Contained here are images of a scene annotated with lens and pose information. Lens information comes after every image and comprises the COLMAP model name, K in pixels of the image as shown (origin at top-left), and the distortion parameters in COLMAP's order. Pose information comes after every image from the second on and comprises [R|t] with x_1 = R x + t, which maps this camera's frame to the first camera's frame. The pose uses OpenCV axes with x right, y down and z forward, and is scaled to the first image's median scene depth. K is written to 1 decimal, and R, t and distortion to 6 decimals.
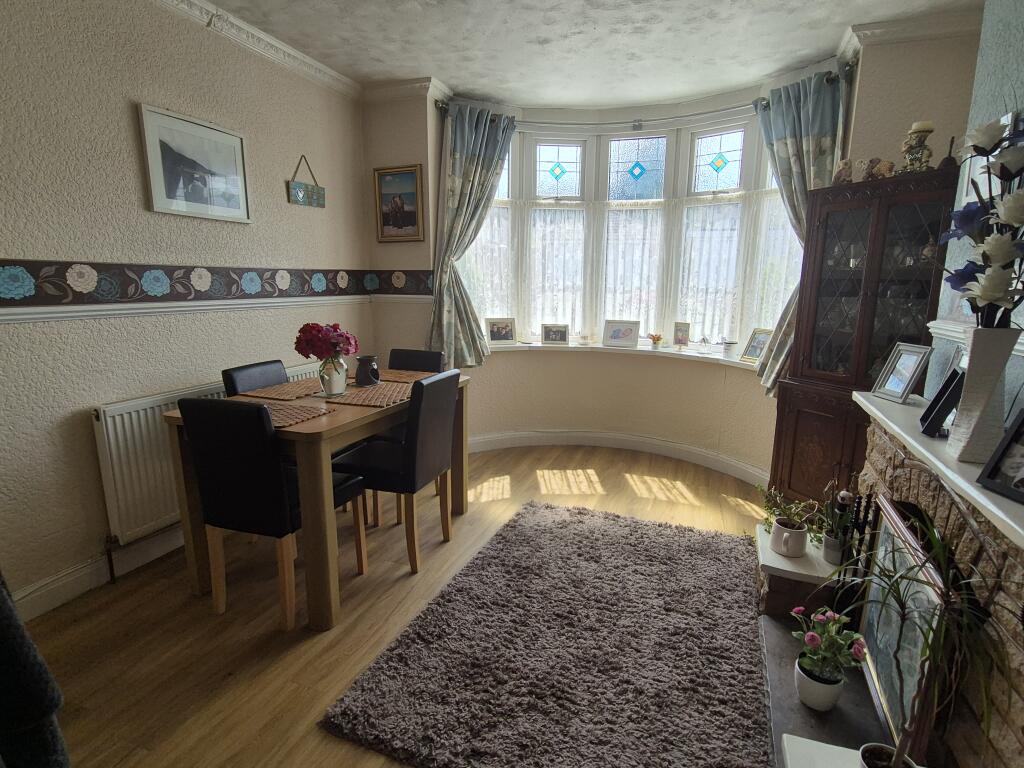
lens RADIAL K [[544.5, 0, 515.3], [0, 544.5, 392.4], [0, 0, 1]] dist [0.011503, -0.000620]
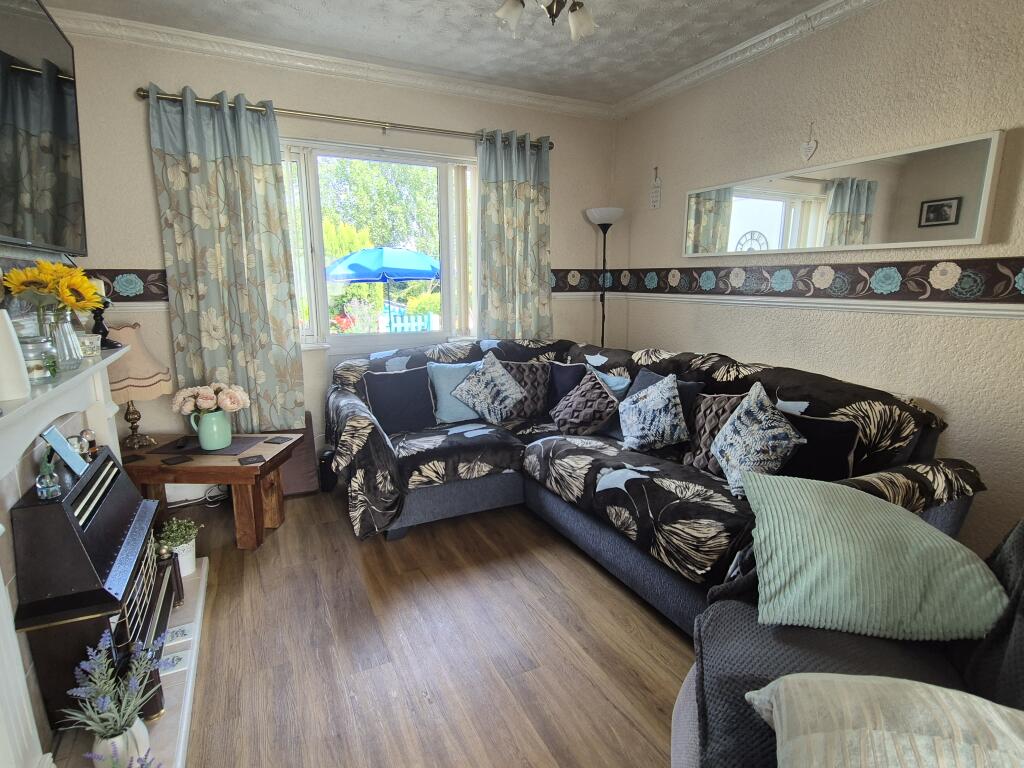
lens RADIAL K [[544.5, 0, 517.2], [0, 544.5, 384.1], [0, 0, 1]] dist [0.011503, -0.000620]
pose [[-0.673540, 0.141398, -0.725500, 0.549181], [-0.146135, 0.936684, 0.318225, -0.254223], [0.724561, 0.320358, -0.610231, 1.240555]]
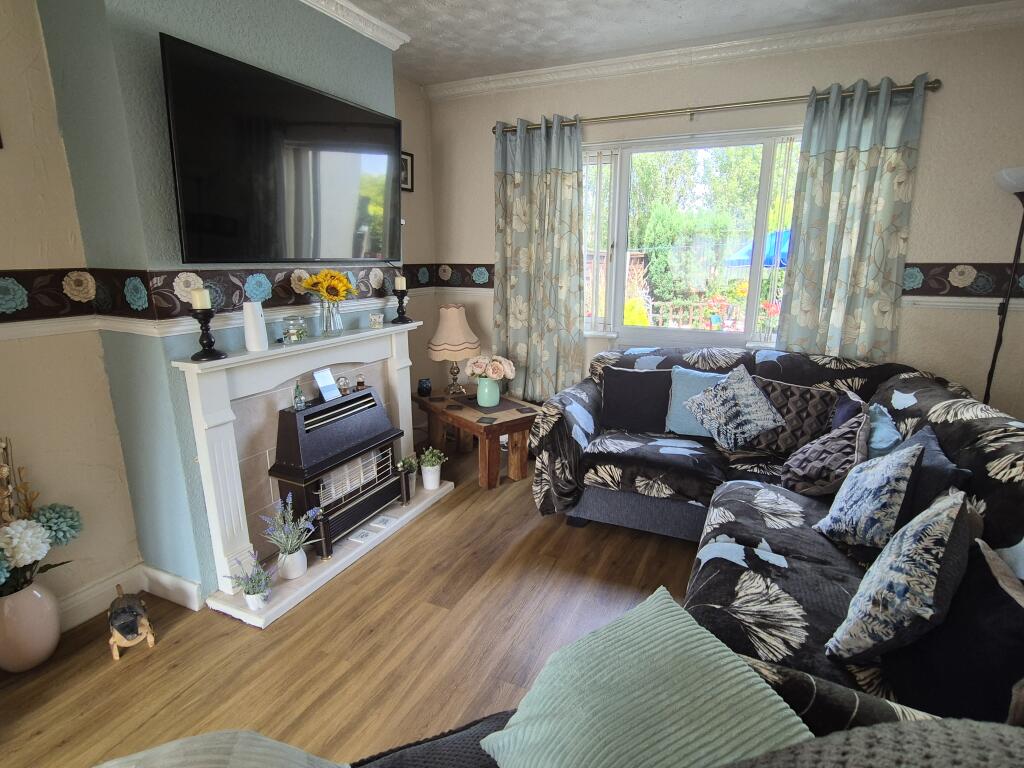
lens RADIAL K [[544.5, 0, 515.1], [0, 544.5, 384.2], [0, 0, 1]] dist [0.011503, -0.000620]
pose [[-0.998124, -0.015872, 0.059138, 0.205172], [0.010582, 0.906576, 0.421910, -0.310376], [-0.060310, 0.421744, -0.904707, 1.359146]]
